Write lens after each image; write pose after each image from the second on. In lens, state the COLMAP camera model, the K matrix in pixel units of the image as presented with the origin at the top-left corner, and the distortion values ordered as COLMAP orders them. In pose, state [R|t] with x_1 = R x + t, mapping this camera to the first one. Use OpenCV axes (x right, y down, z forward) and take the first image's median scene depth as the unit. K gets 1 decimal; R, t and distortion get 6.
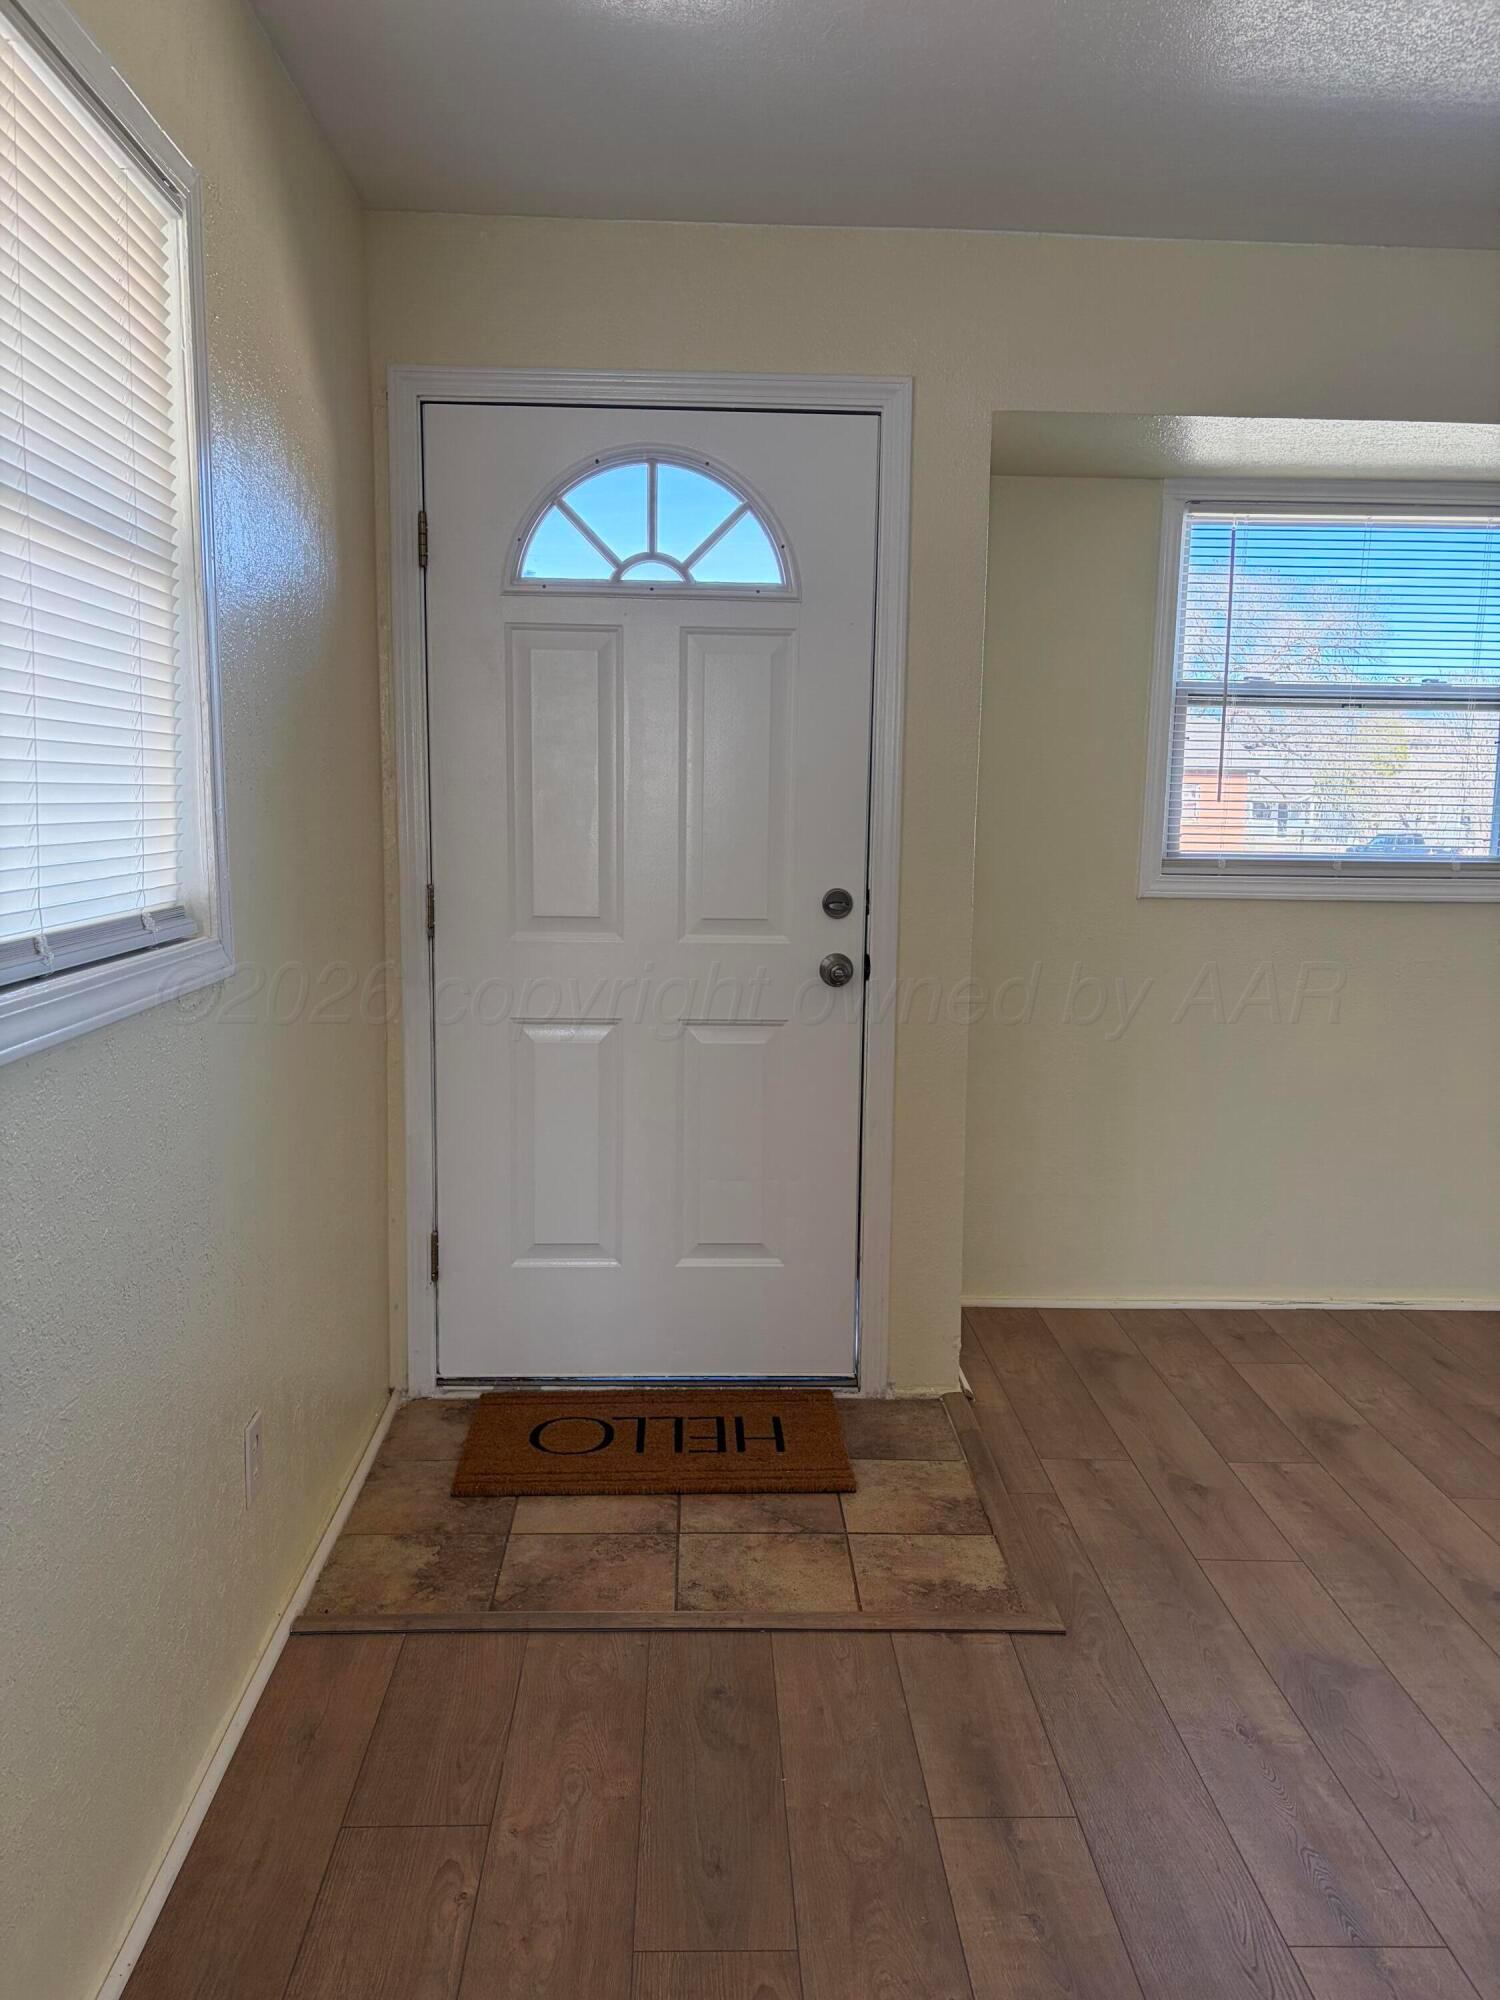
lens RADIAL K [[1509.9, 0, 755.5], [0, 1509.9, 1005.1], [0, 0, 1]] dist [0.034632, -0.027376]
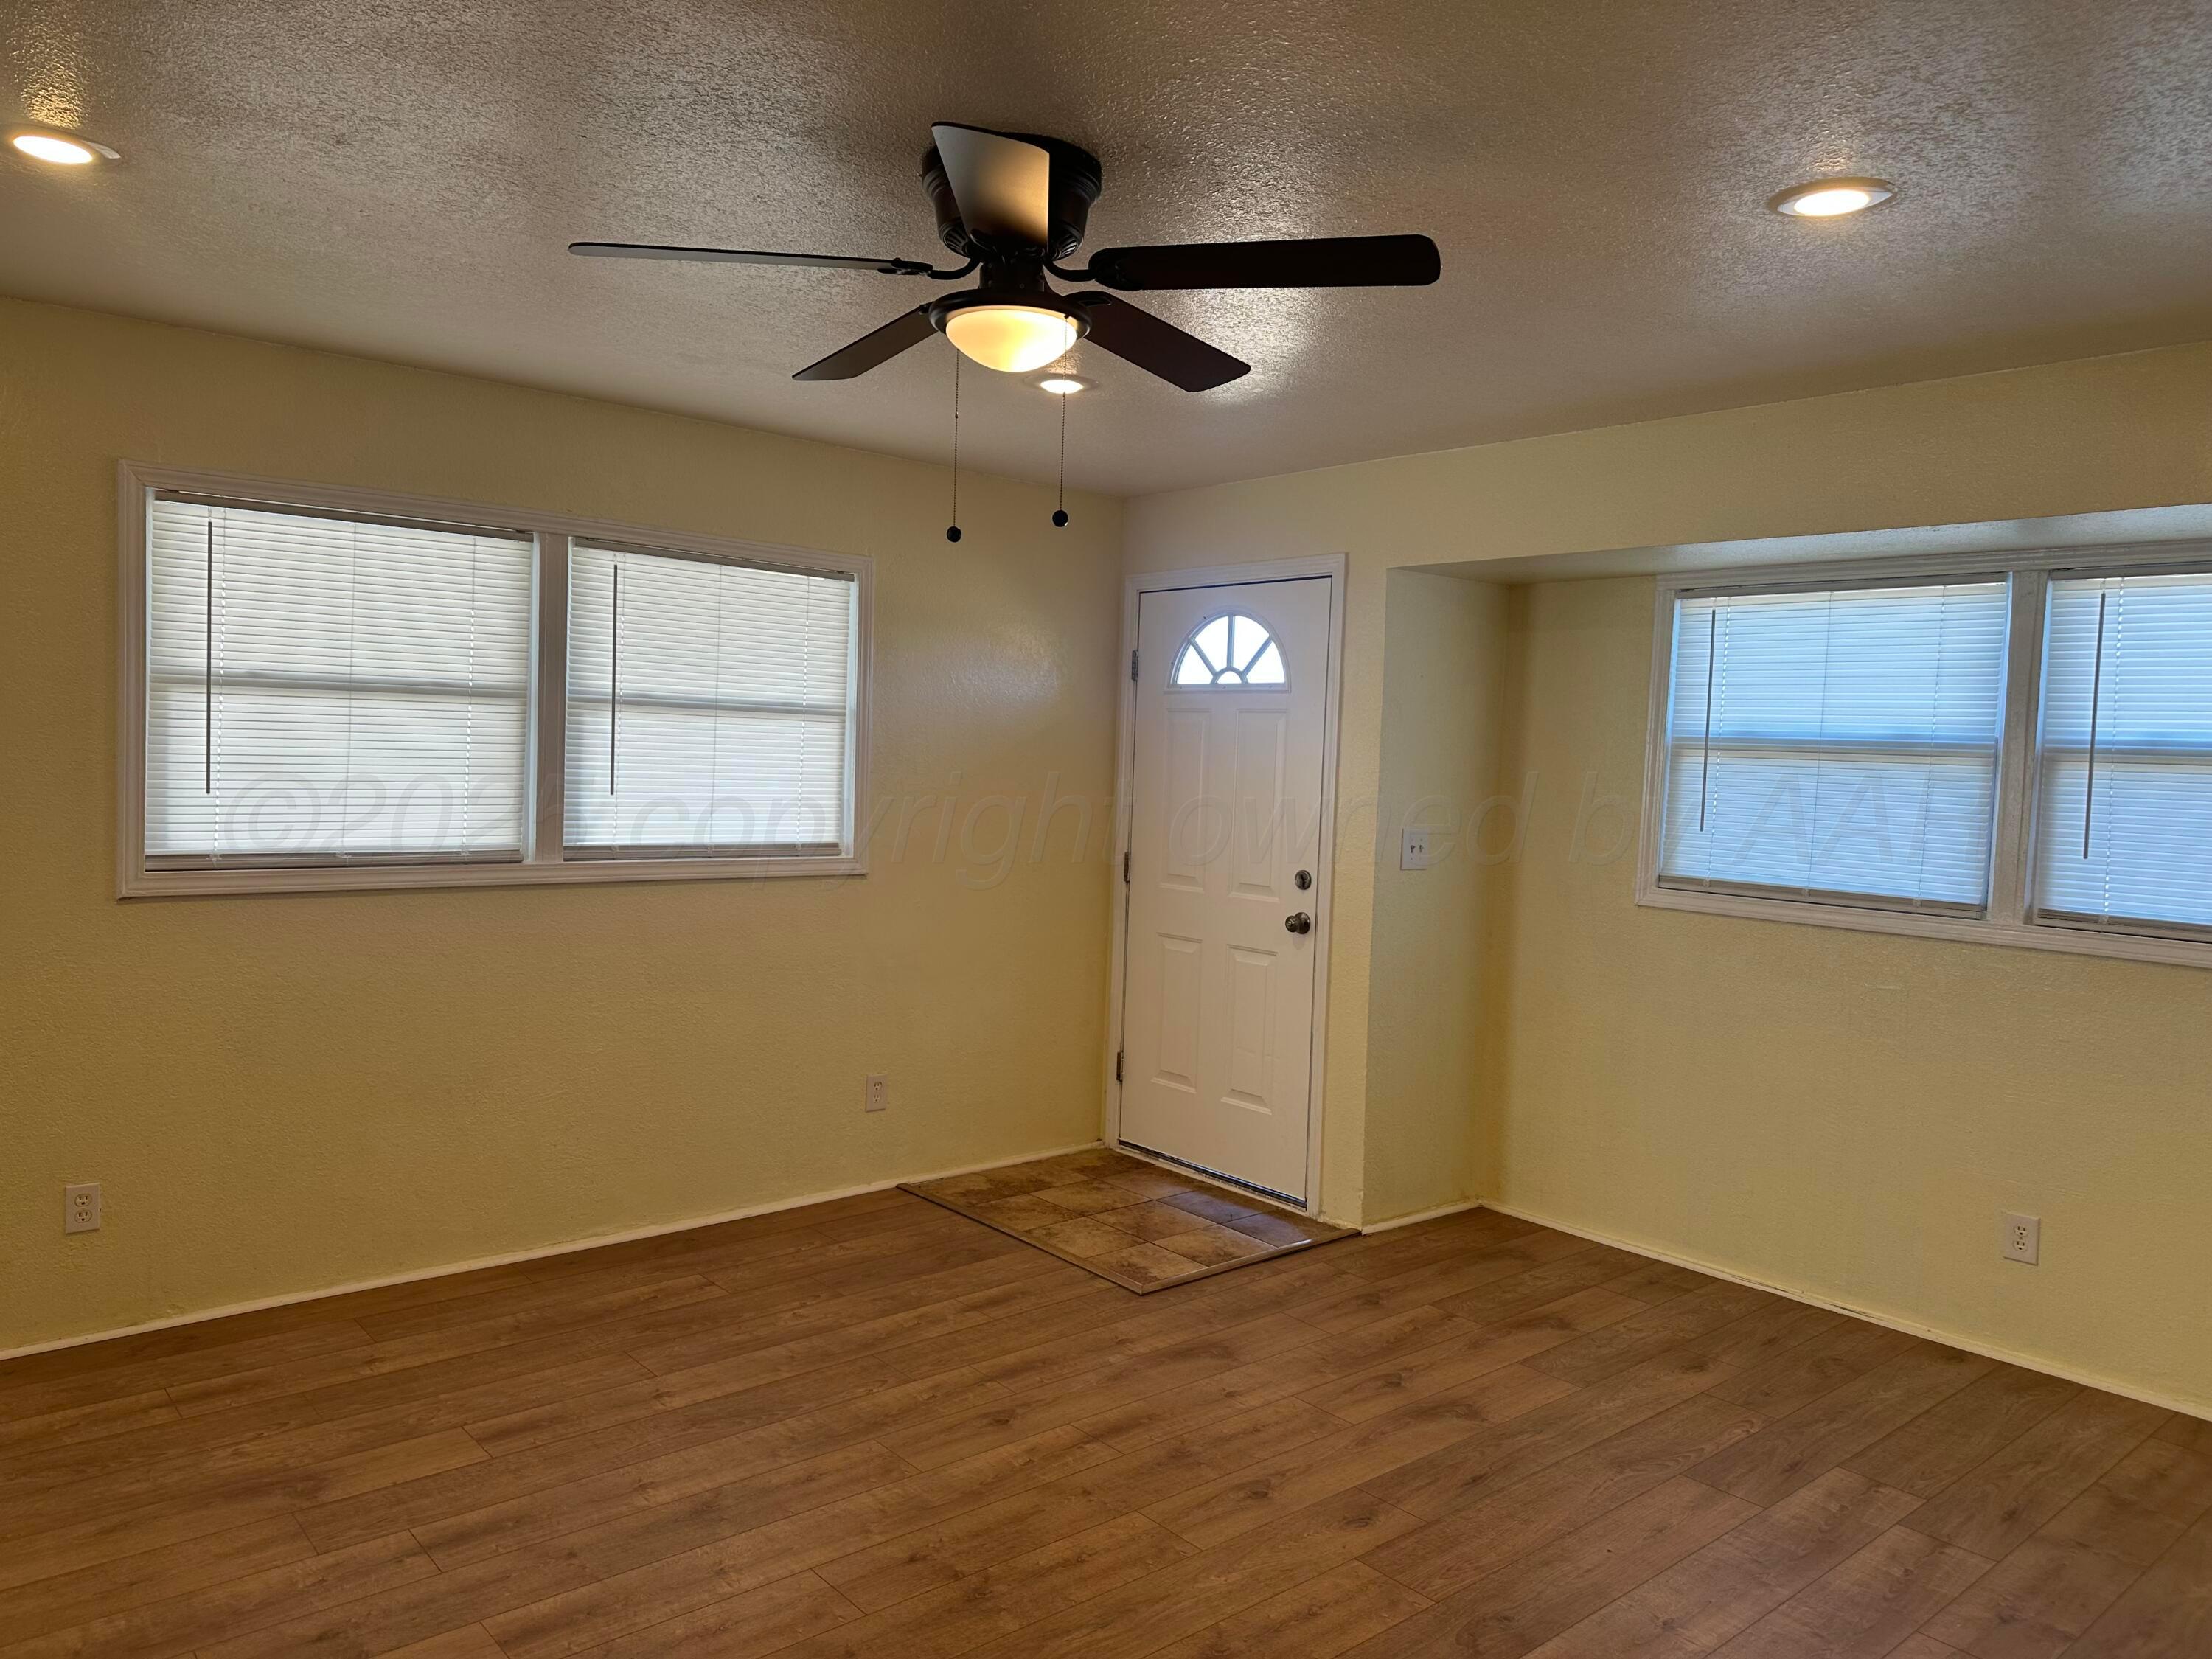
lens RADIAL K [[1545.5, 0, 1092.0], [0, 1545.5, 815.6], [0, 0, 1]] dist [0.061590, -0.077866]
pose [[0.619991, 0.040628, -0.783556, 1.210286], [-0.134346, 0.989407, -0.055001, -0.017435], [0.773022, 0.139368, 0.618881, -0.168001]]
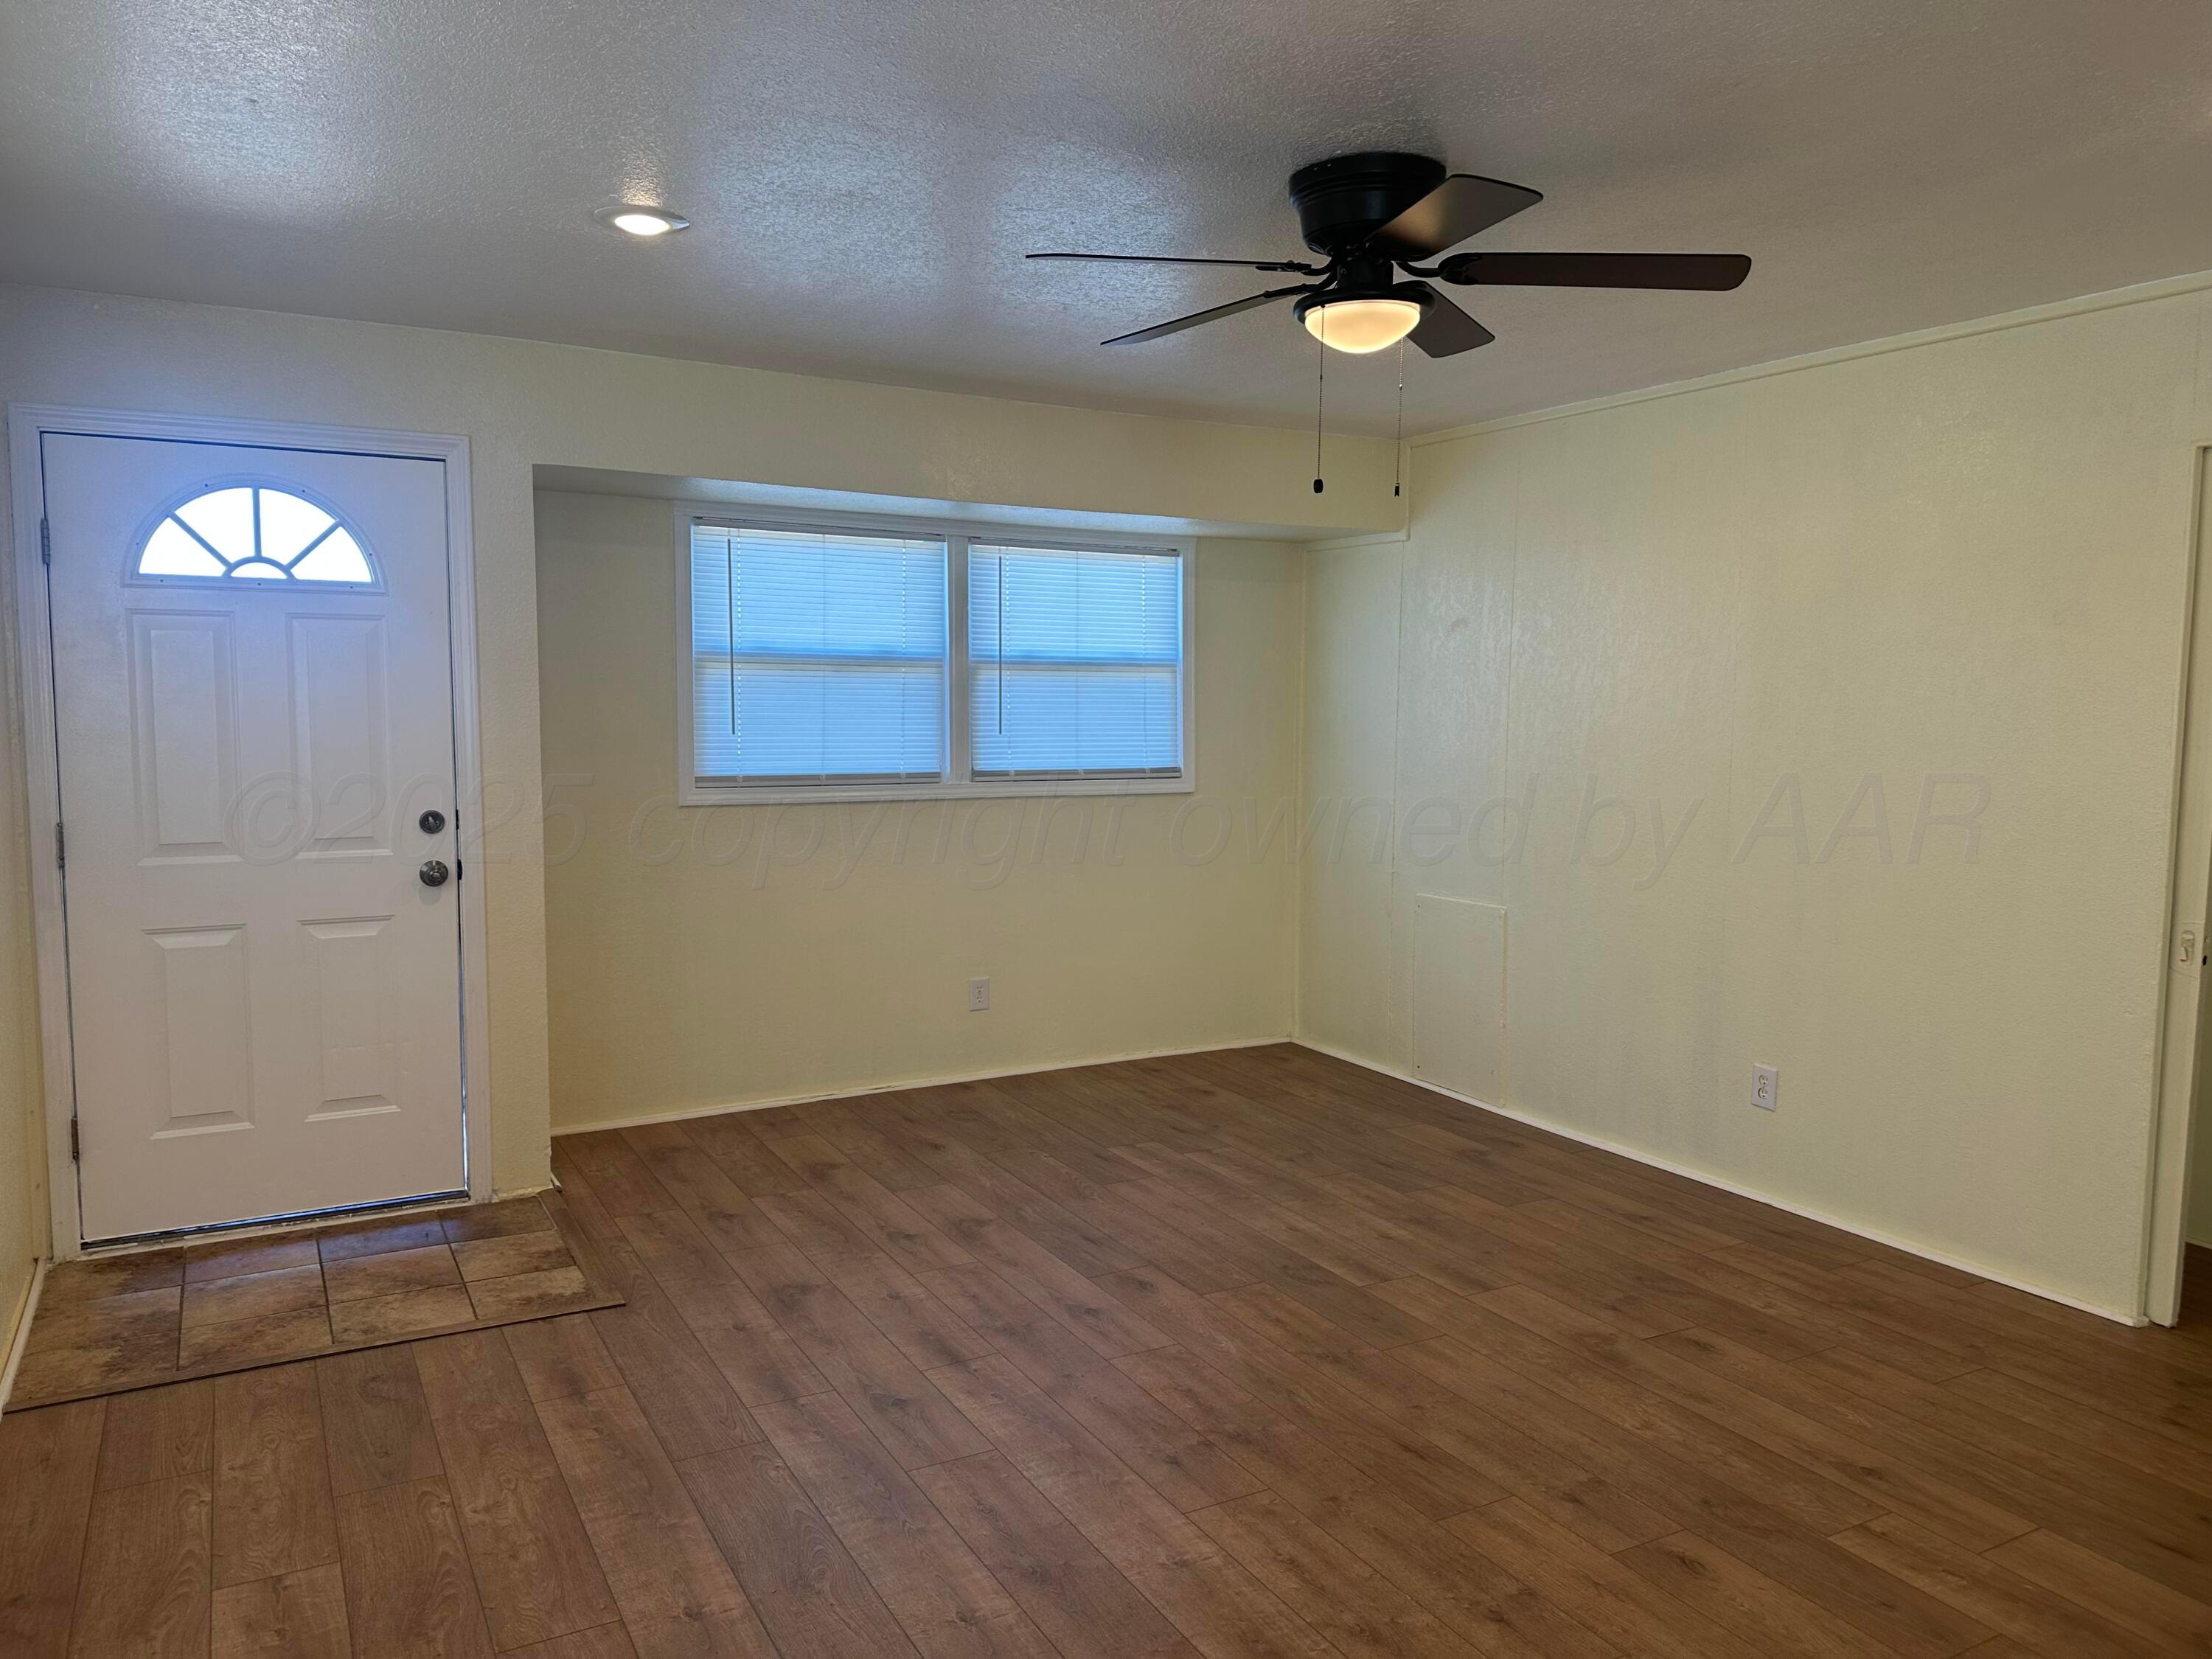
lens RADIAL K [[1545.5, 0, 1099.7], [0, 1545.5, 817.1], [0, 0, 1]] dist [0.061590, -0.077866]
pose [[0.892328, -0.046580, 0.448977, -0.037581], [0.069627, 0.996961, -0.034950, 0.016195], [-0.445985, 0.062448, 0.892859, -0.484291]]
